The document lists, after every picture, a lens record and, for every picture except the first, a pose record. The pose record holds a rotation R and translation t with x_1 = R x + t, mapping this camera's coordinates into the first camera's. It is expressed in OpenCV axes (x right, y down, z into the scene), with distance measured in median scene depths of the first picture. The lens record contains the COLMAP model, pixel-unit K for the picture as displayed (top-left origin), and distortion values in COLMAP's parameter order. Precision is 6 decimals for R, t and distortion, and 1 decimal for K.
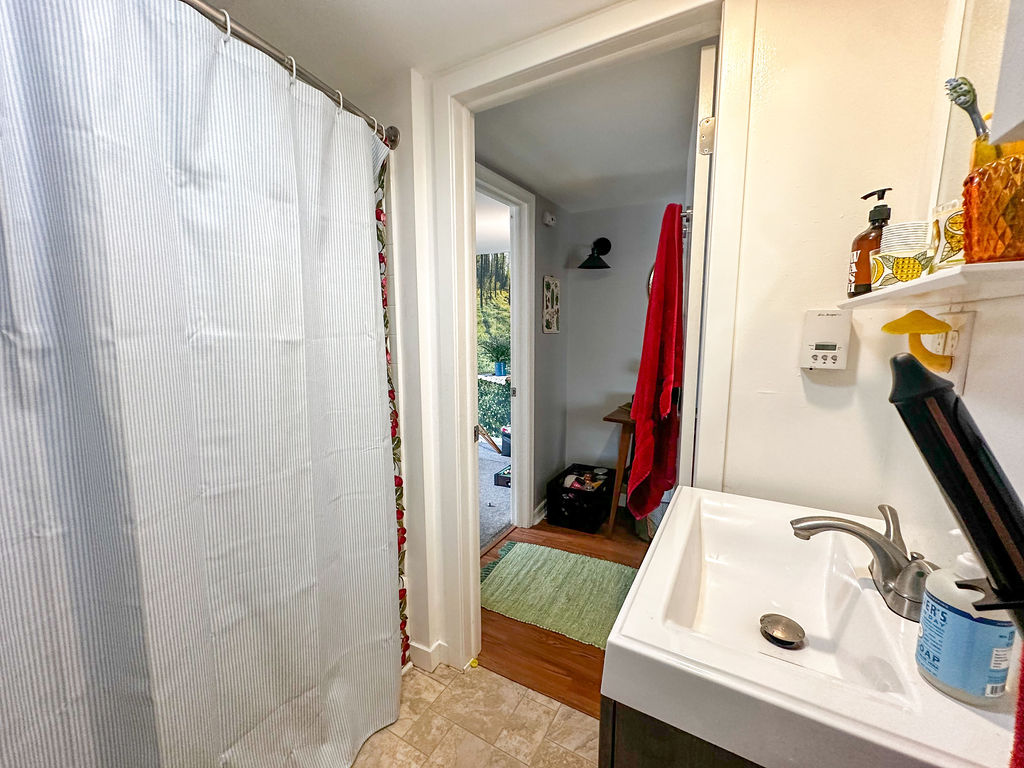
lens RADIAL K [[406.5, 0, 510.7], [0, 406.5, 379.0], [0, 0, 1]] dist [-0.007459, 0.000775]
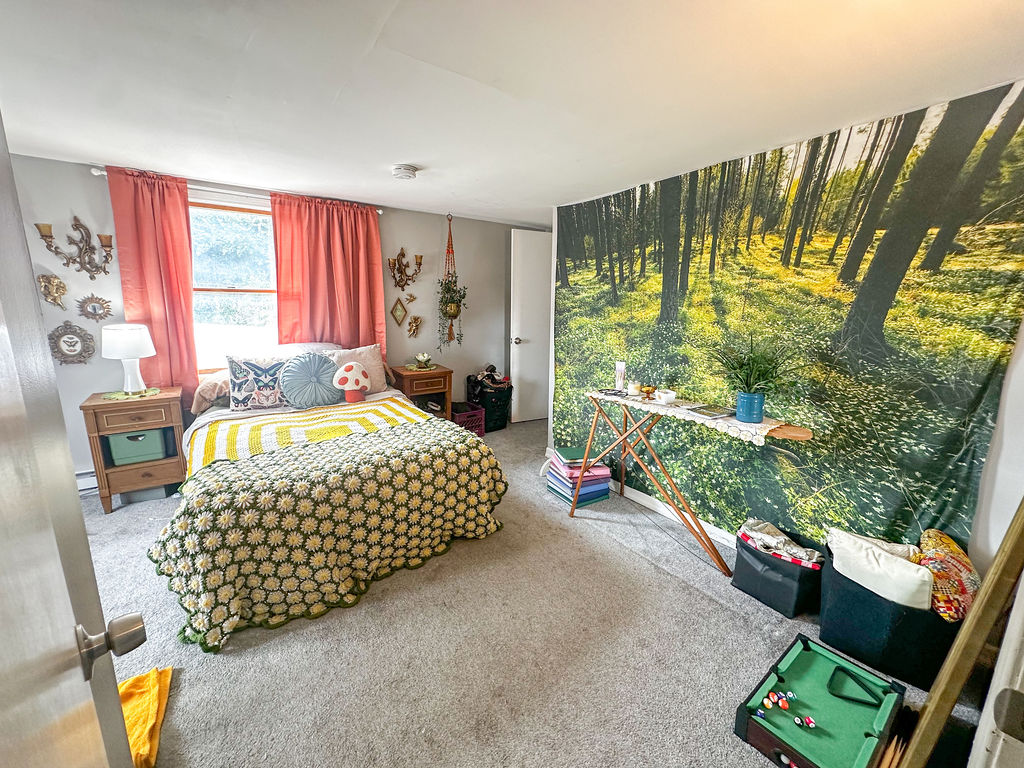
lens RADIAL K [[406.5, 0, 512.6], [0, 406.5, 385.6], [0, 0, 1]] dist [-0.007459, 0.000775]
pose [[0.911658, 0.090276, -0.400912, -0.082761], [-0.064069, 0.994867, 0.078331, -0.061527], [0.405926, -0.045725, 0.912761, 0.438510]]
